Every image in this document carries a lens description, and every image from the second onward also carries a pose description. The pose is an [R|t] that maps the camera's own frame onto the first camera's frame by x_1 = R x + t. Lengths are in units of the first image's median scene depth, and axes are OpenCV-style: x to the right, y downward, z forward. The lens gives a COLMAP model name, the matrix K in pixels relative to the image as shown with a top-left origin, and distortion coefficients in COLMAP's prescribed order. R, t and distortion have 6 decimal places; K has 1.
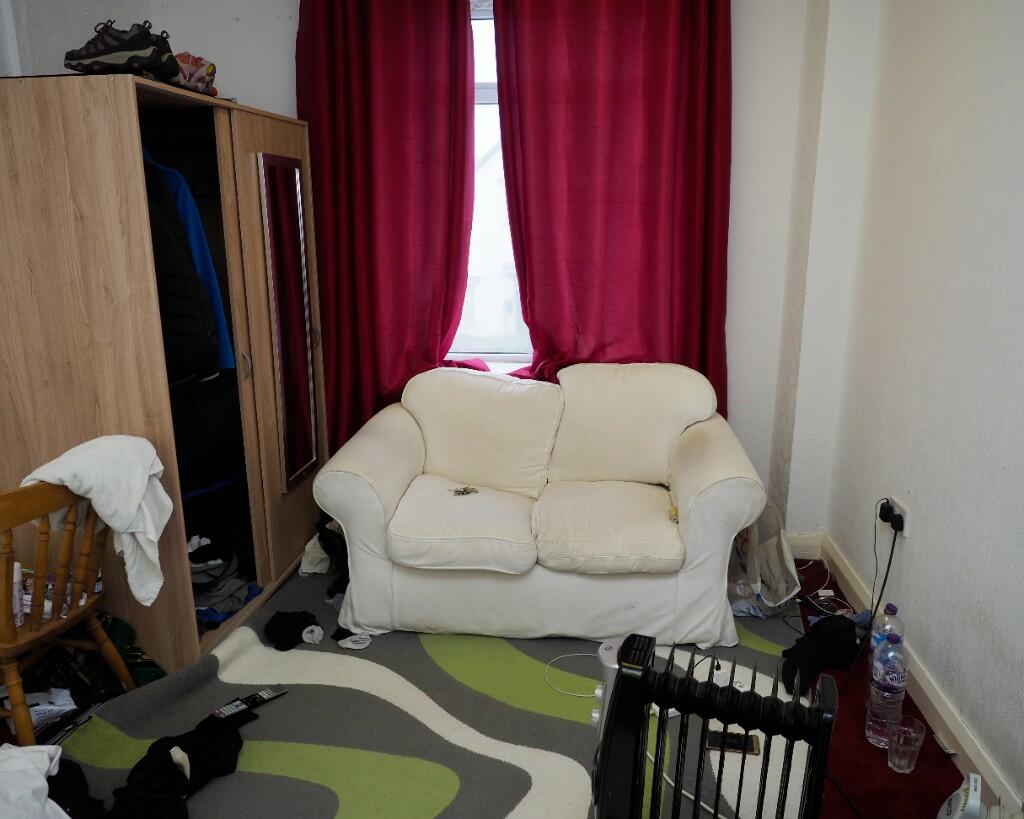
lens RADIAL K [[787.3, 0, 508.2], [0, 787.3, 407.5], [0, 0, 1]] dist [-0.011069, -0.000026]
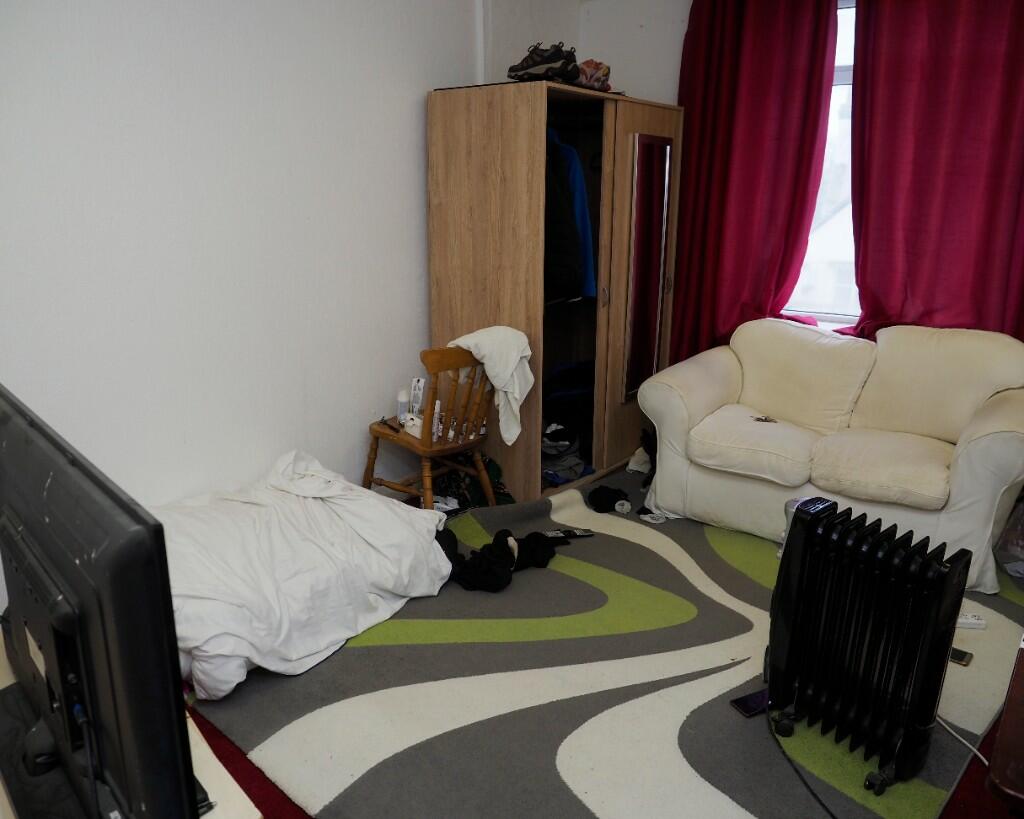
lens RADIAL K [[787.3, 0, 508.2], [0, 787.3, 407.5], [0, 0, 1]] dist [-0.011069, -0.000026]
pose [[0.868904, 0.141665, -0.474274, 0.195050], [-0.131360, 0.989808, 0.054994, 0.086991], [0.477231, 0.014517, 0.878658, -0.253778]]
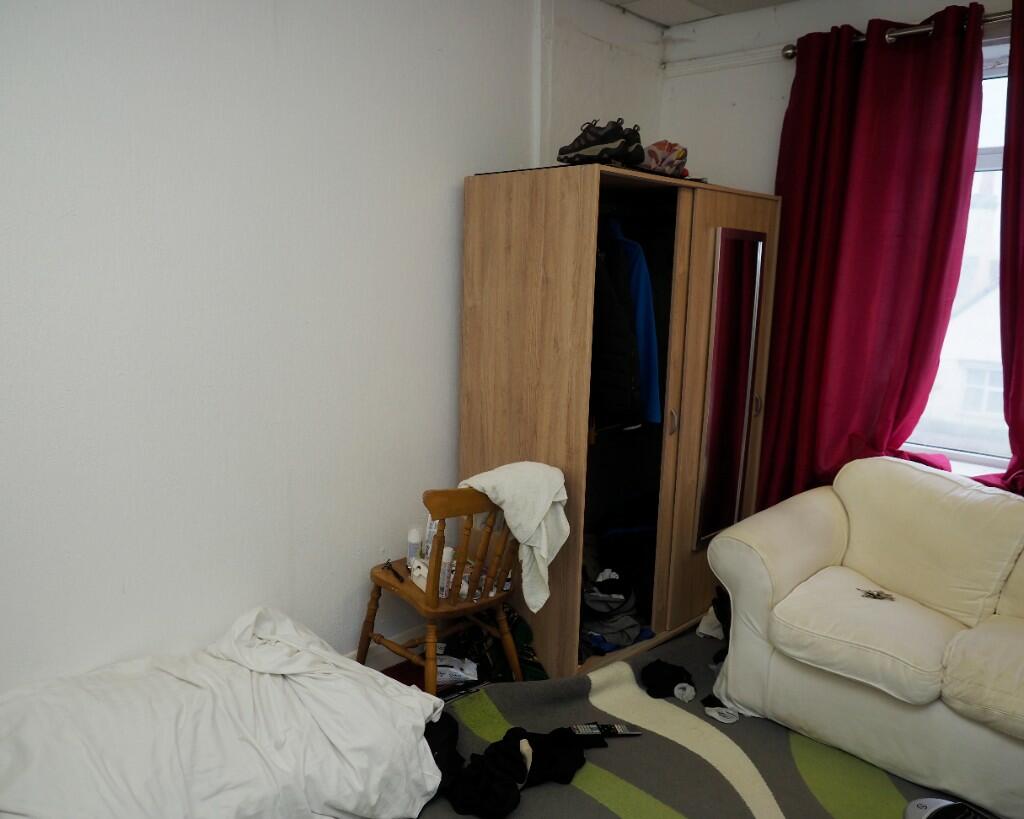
lens RADIAL K [[782.9, 0, 500.2], [0, 782.9, 415.9], [0, 0, 1]] dist [-0.012308, 0.003146]
pose [[0.786363, 0.136882, -0.602409, 0.134542], [-0.179924, 0.983615, -0.011366, -0.008856], [0.590983, 0.117326, 0.798107, 0.012698]]
